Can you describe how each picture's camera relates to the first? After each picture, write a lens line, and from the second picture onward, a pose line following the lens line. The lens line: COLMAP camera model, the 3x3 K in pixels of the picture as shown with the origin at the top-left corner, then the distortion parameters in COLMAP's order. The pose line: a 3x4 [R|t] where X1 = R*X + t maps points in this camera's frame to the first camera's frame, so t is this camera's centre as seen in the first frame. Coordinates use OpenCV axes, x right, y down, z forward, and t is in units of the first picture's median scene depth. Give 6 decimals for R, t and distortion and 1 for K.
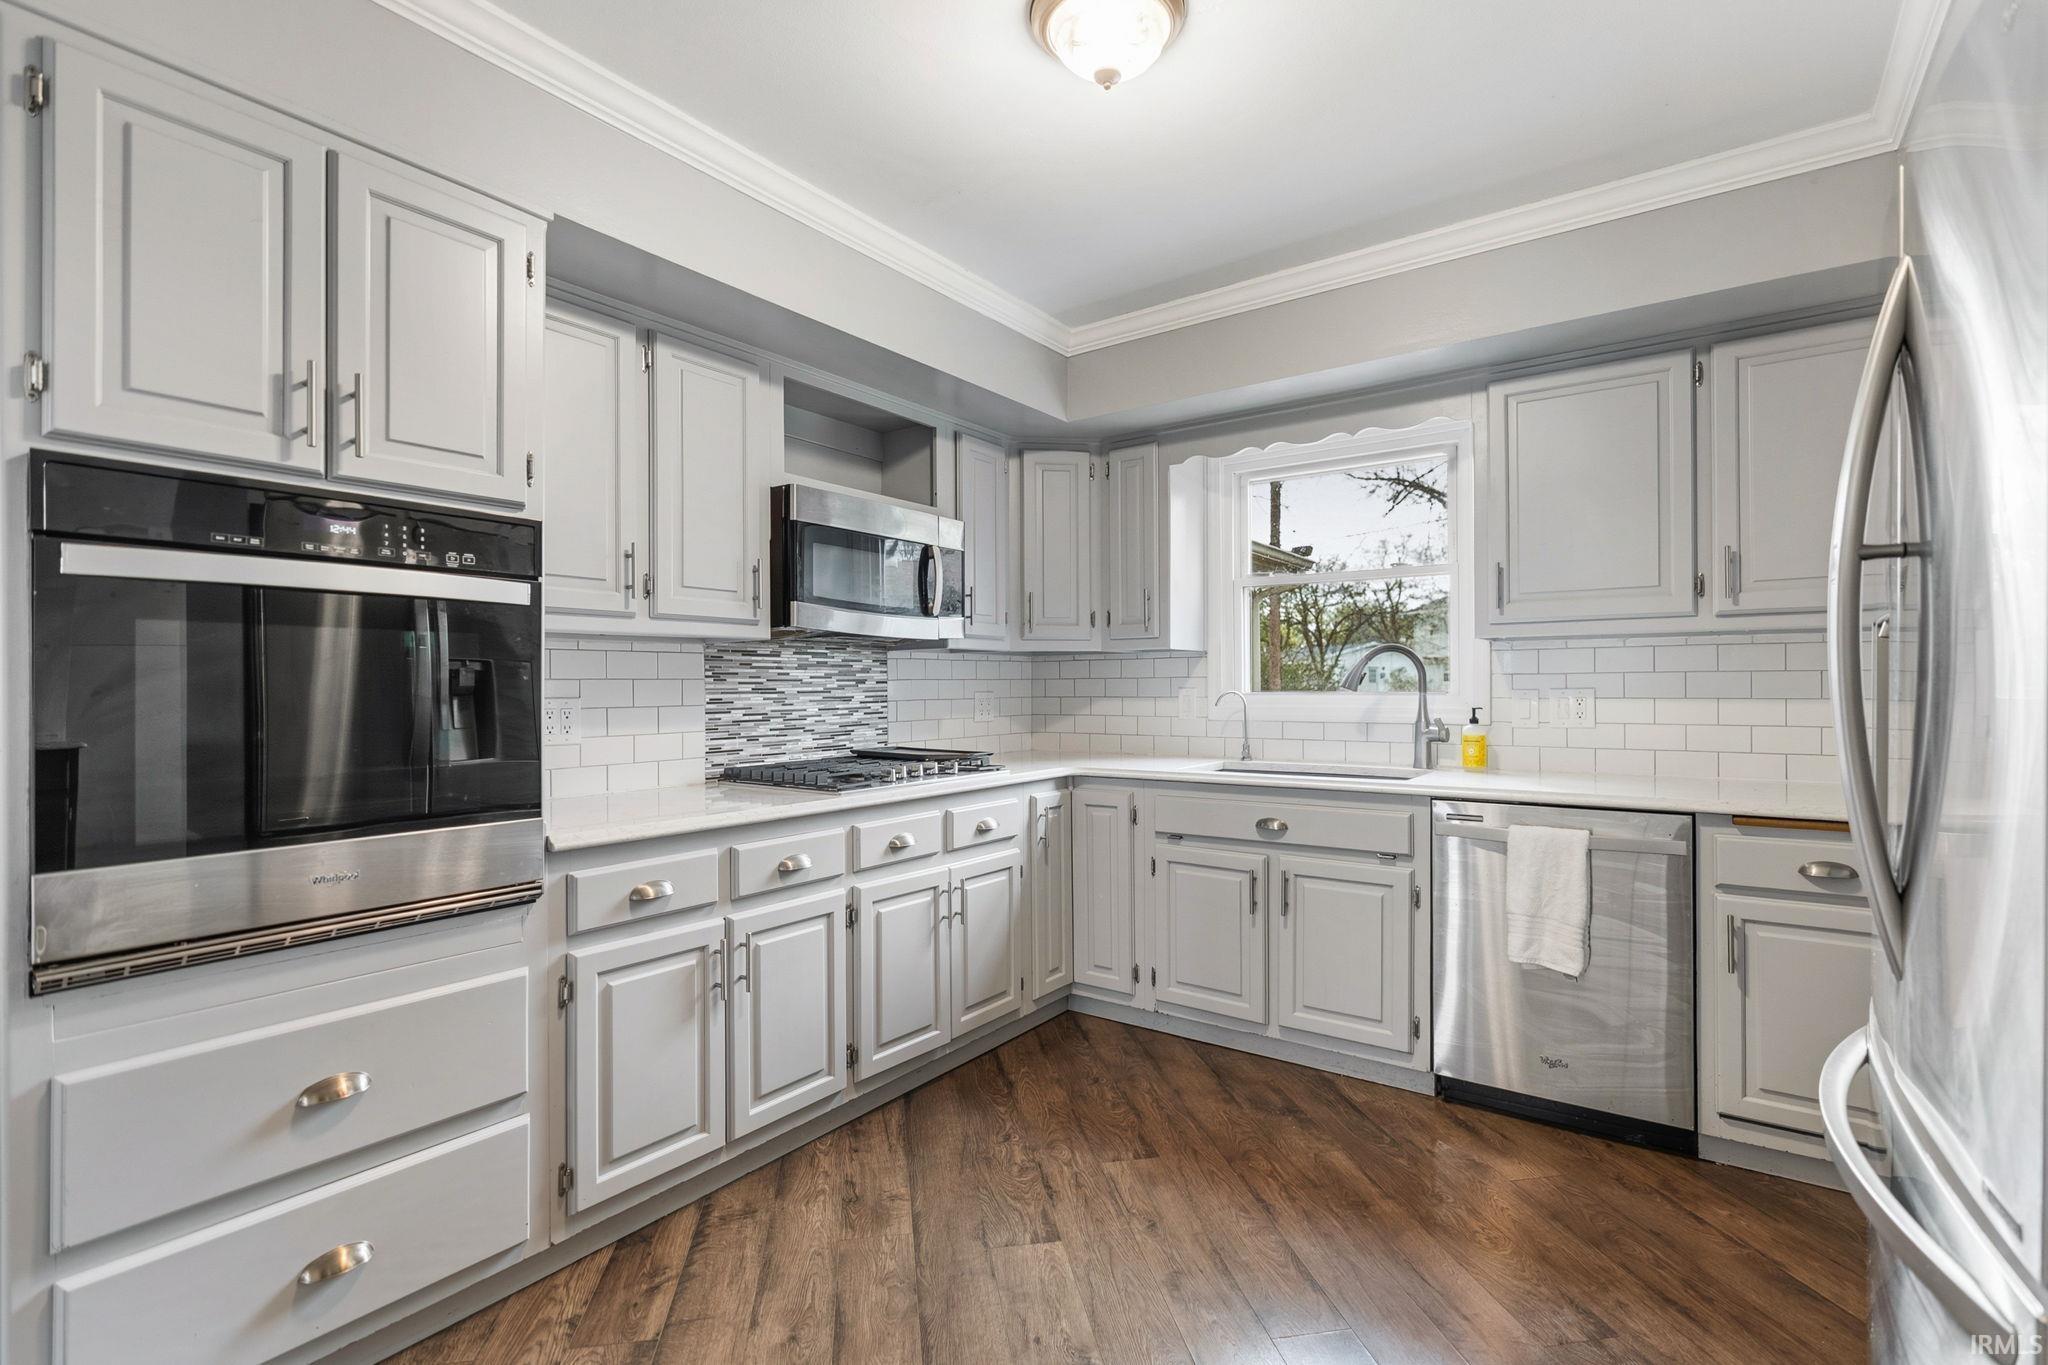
lens RADIAL K [[945.4, 0, 1024.6], [0, 945.4, 684.1], [0, 0, 1]] dist [-0.021047, -0.000165]
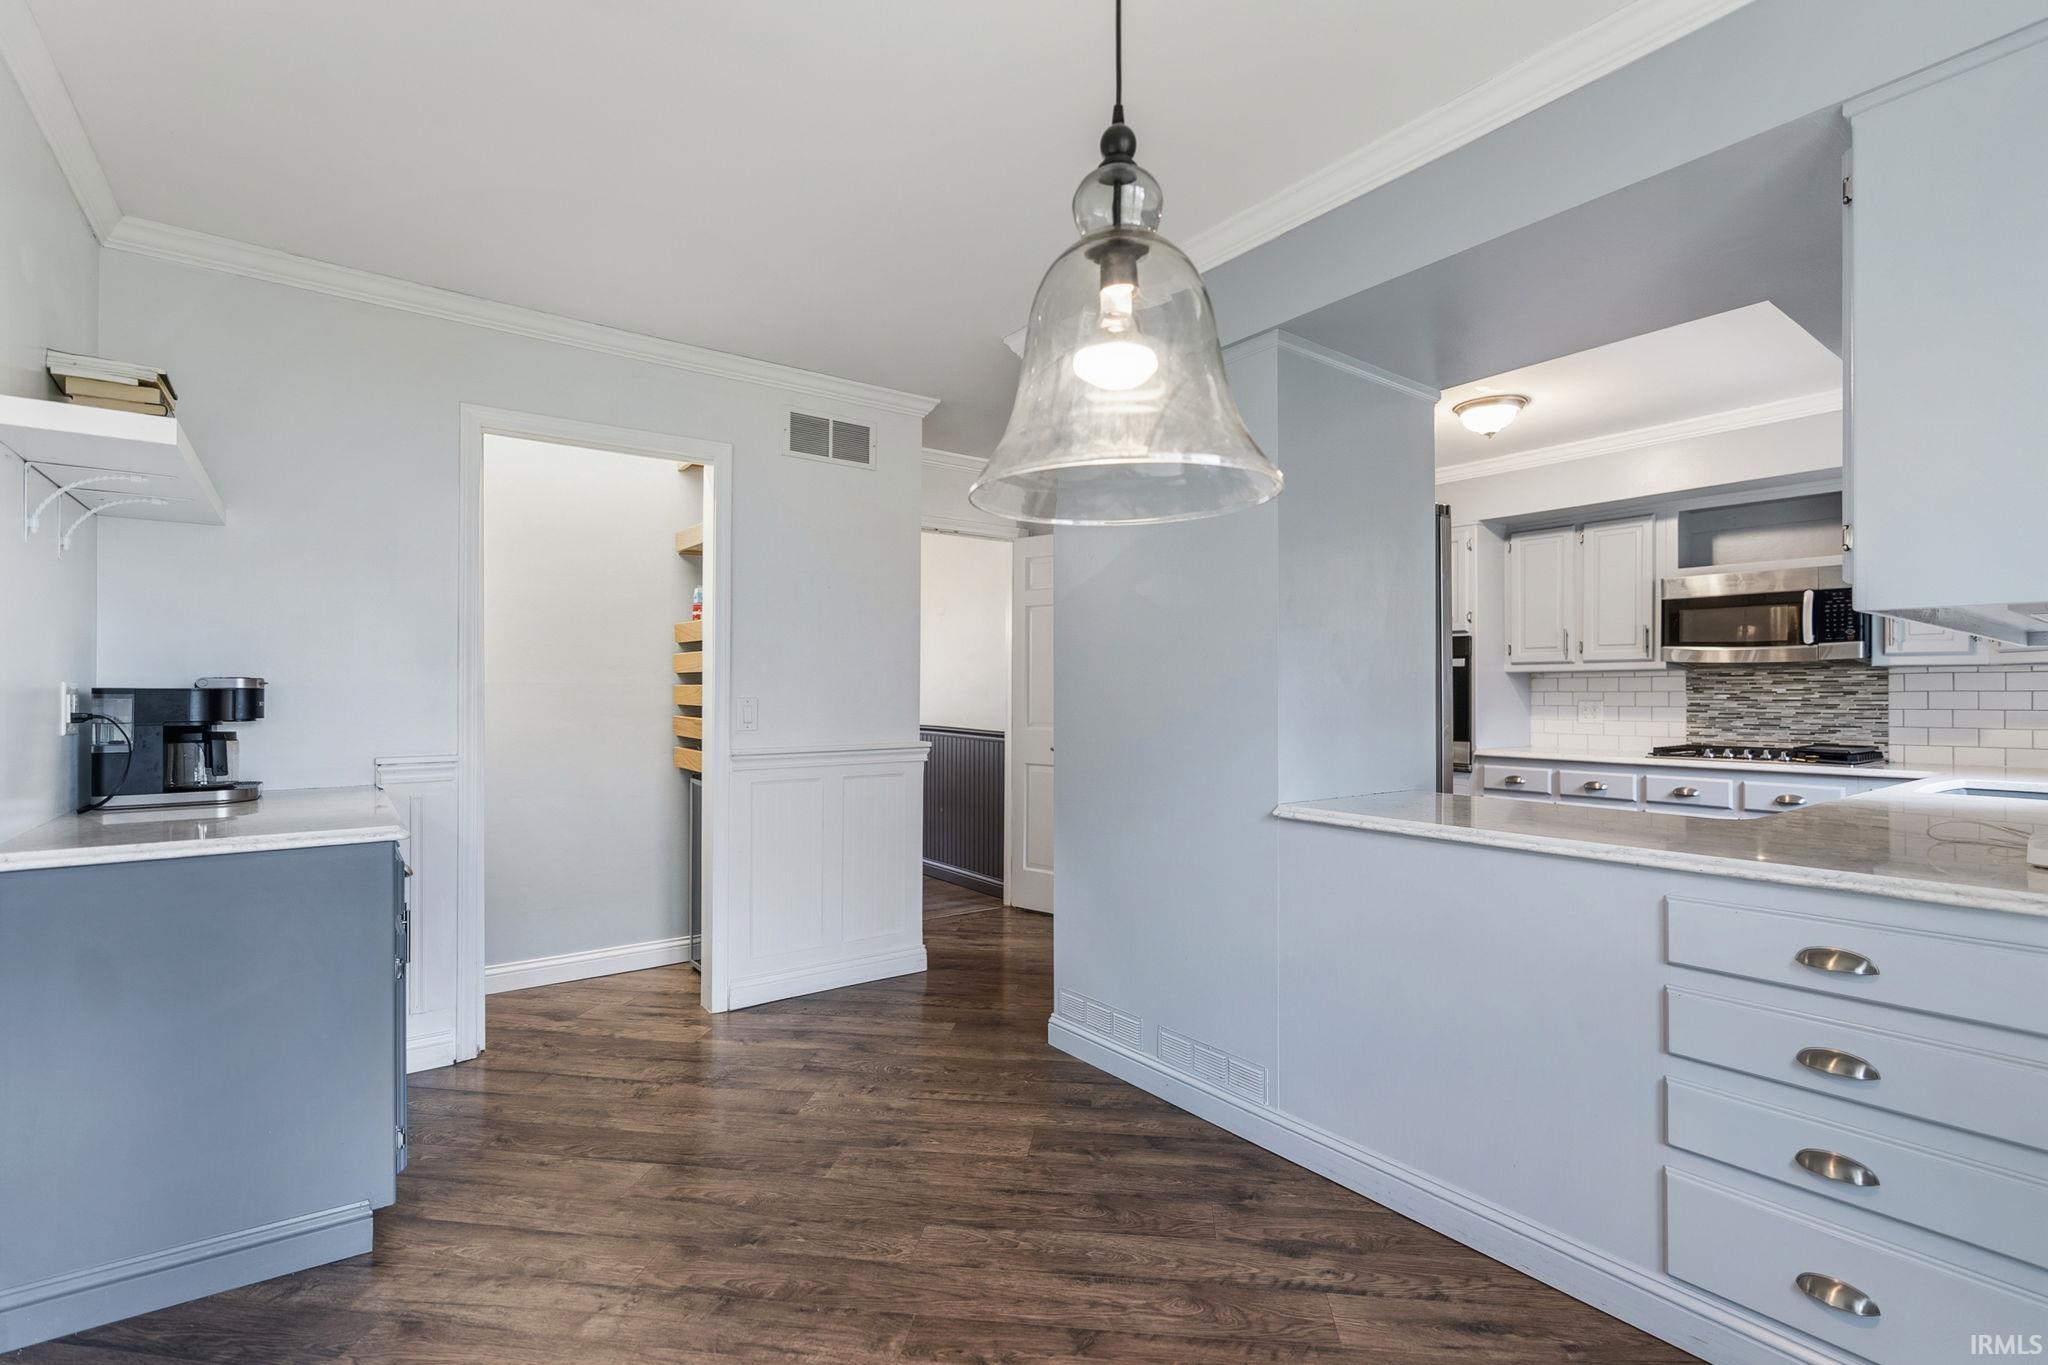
lens RADIAL K [[945.4, 0, 1027.0], [0, 945.4, 681.8], [0, 0, 1]] dist [-0.021047, -0.000165]
pose [[-0.303793, -0.000899, -0.952738, 1.515294], [0.003683, 0.999991, -0.002118, -0.021590], [0.952731, -0.004152, -0.303787, 0.356851]]
